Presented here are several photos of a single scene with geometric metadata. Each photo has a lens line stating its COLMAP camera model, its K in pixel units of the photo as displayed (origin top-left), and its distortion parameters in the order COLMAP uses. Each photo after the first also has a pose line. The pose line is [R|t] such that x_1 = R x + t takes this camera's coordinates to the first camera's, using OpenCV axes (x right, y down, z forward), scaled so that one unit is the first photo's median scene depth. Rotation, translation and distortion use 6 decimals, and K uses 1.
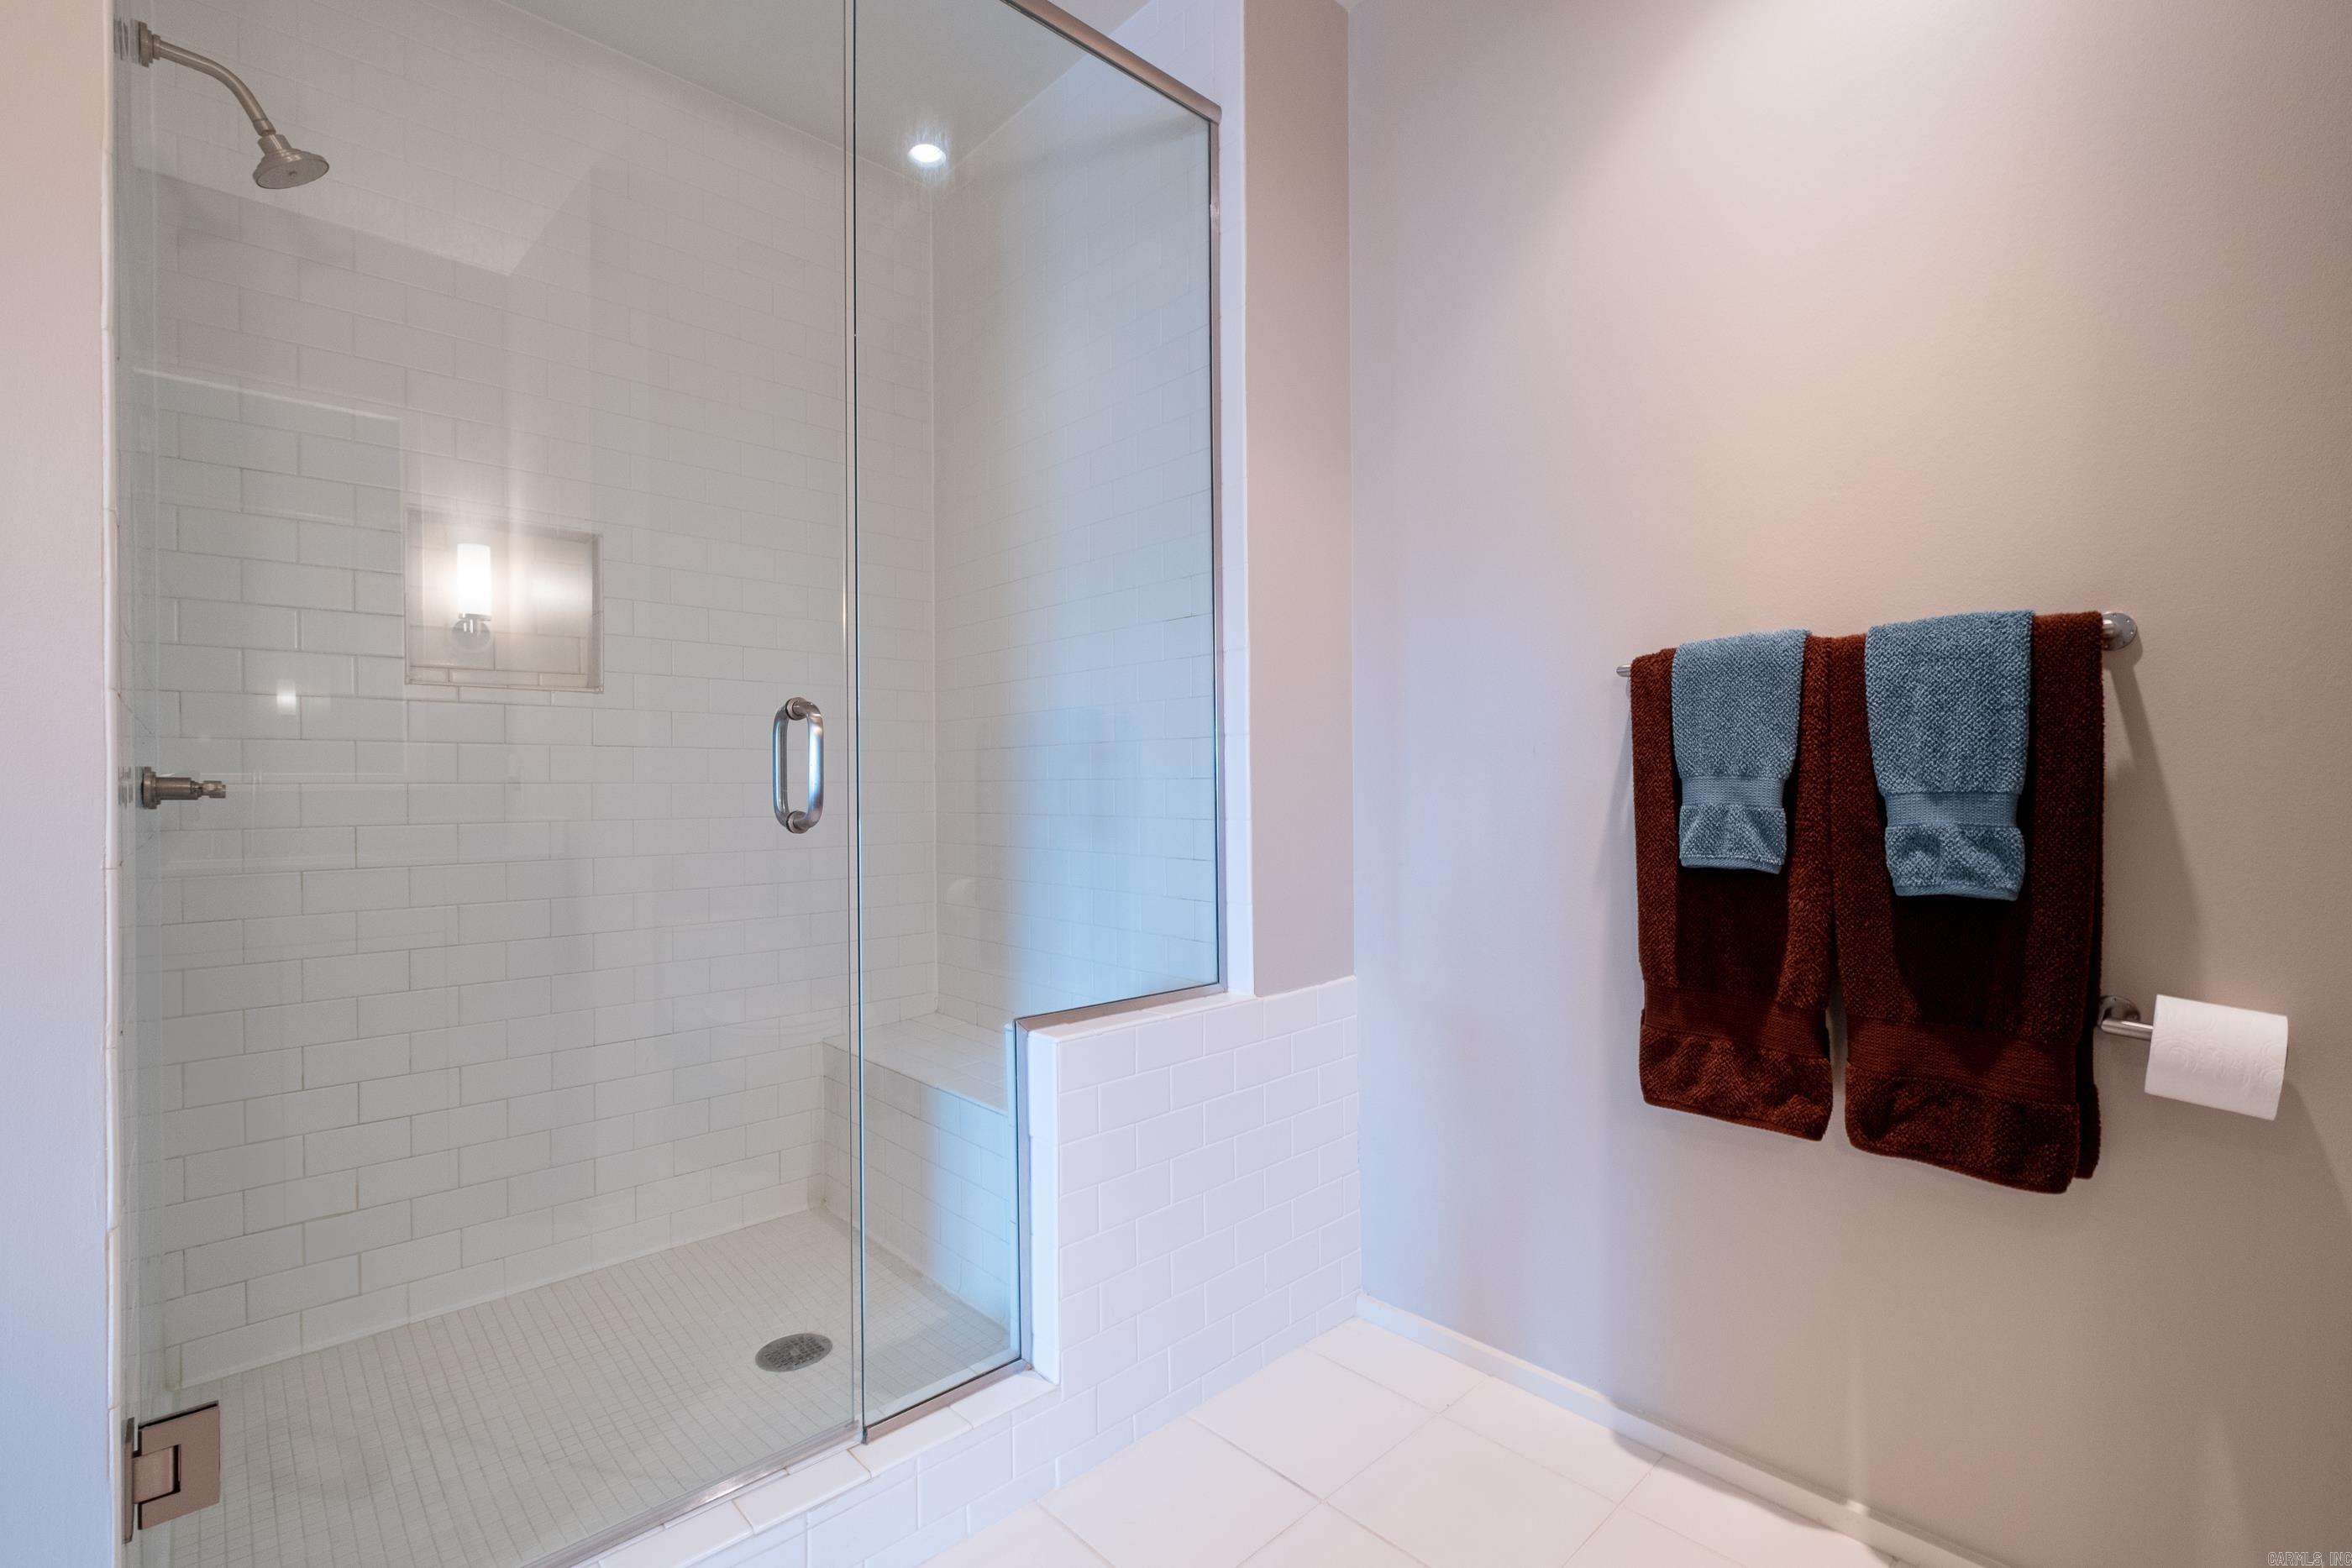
lens RADIAL K [[1045.3, 0, 1165.2], [0, 1045.3, 787.7], [0, 0, 1]] dist [0.003614, -0.003053]
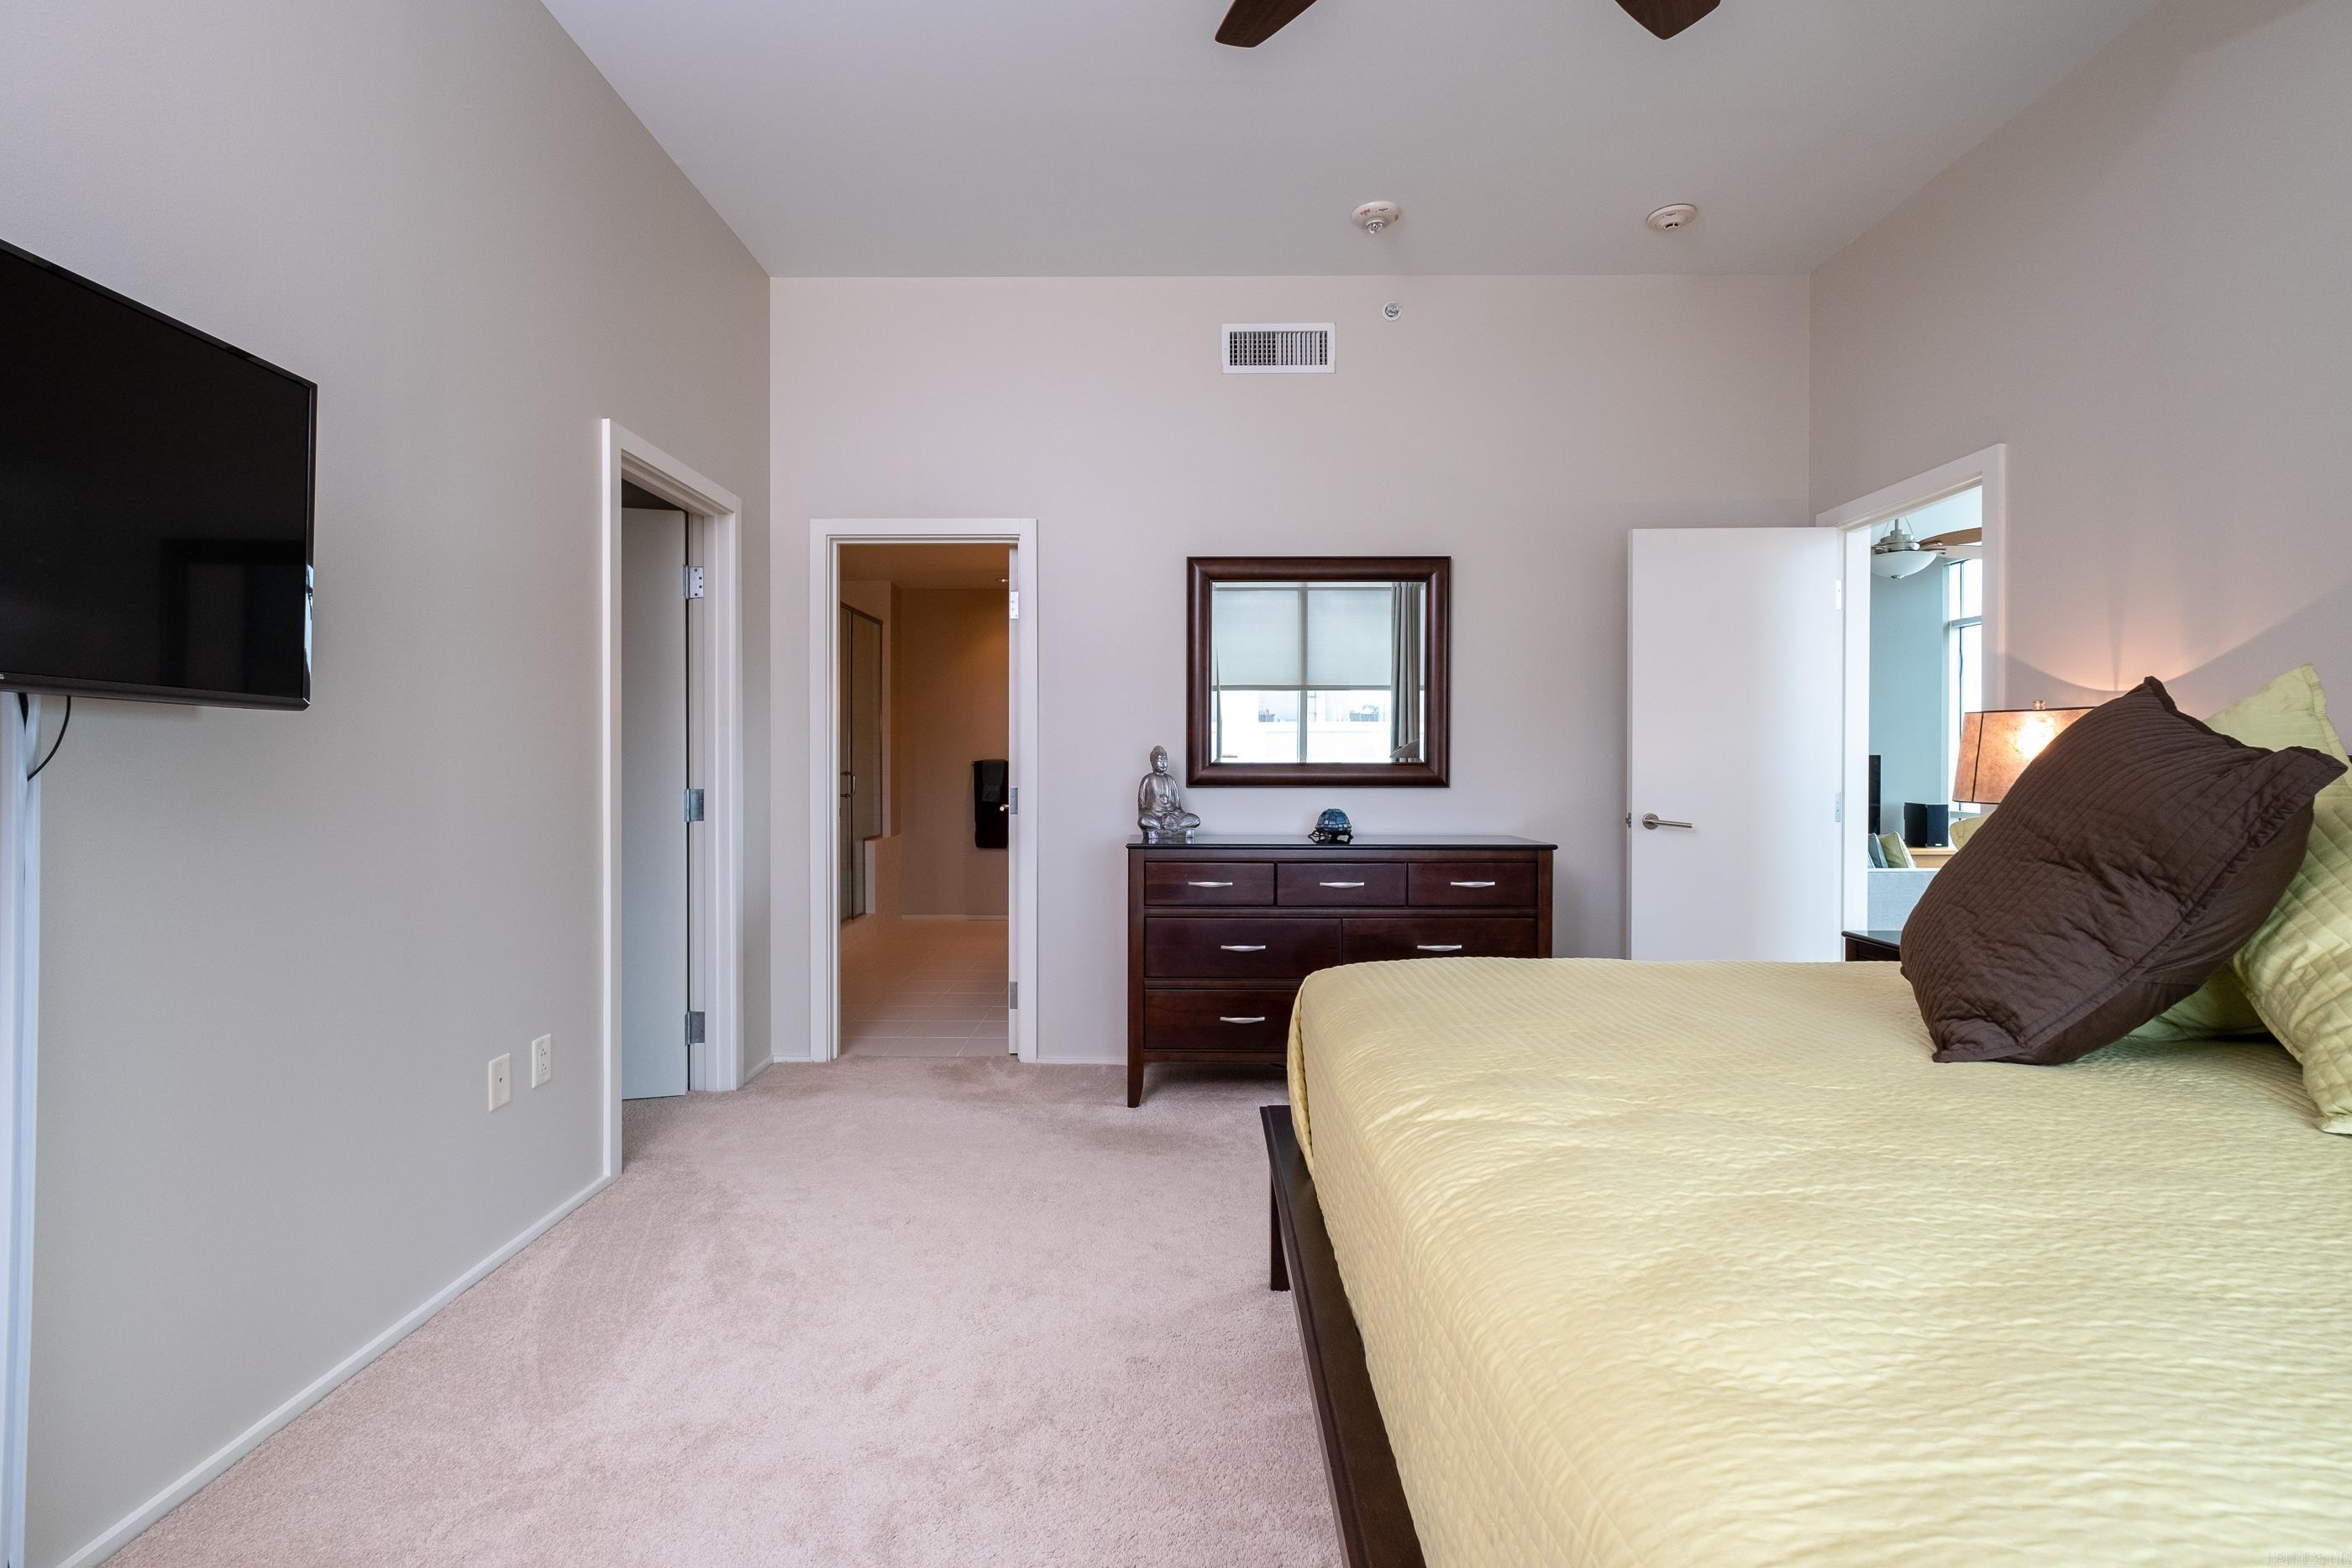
lens RADIAL K [[1045.3, 0, 1170.2], [0, 1045.3, 772.6], [0, 0, 1]] dist [0.003614, -0.003053]
pose [[0.709174, -0.007244, 0.704996, -2.863835], [-0.003713, 0.999895, 0.014009, -0.167260], [-0.705023, -0.012552, 0.709073, -3.800755]]
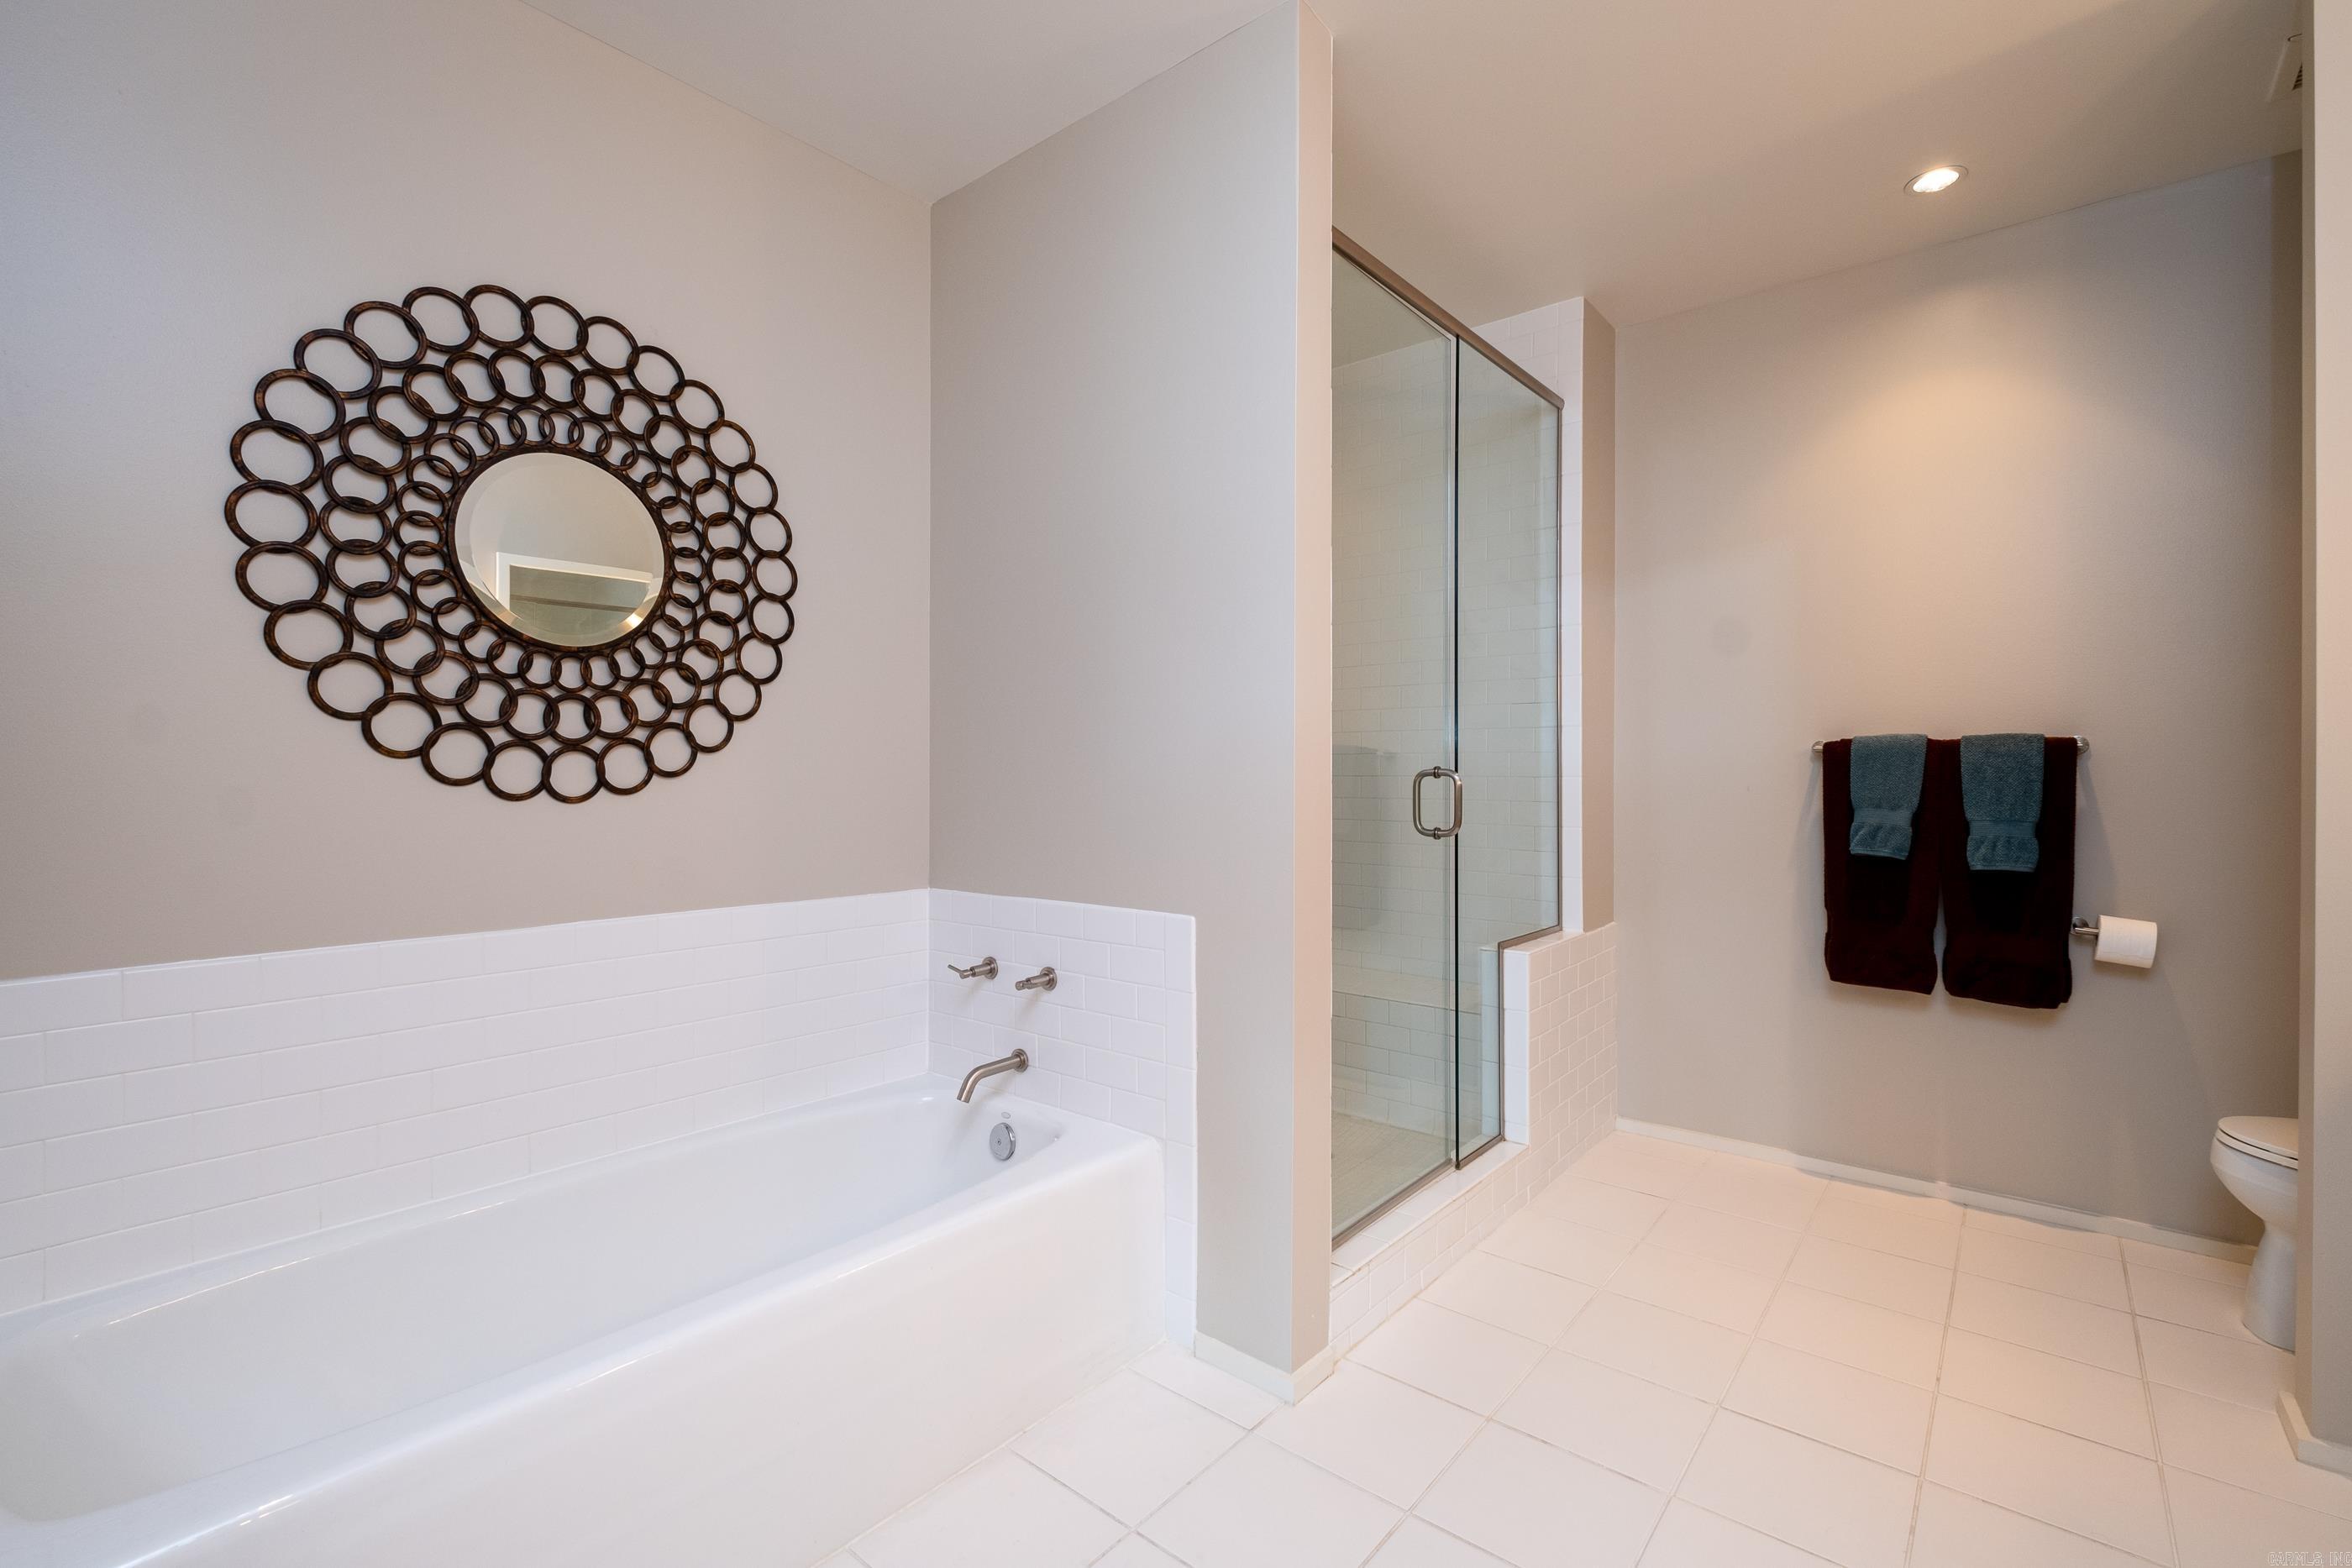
lens RADIAL K [[1045.3, 0, 1170.9], [0, 1045.3, 774.7], [0, 0, 1]] dist [0.003614, -0.003053]
pose [[0.995635, -0.008755, 0.092924, -1.016161], [0.006700, 0.999726, 0.022408, -0.135366], [-0.093095, -0.021688, 0.995421, -0.847725]]
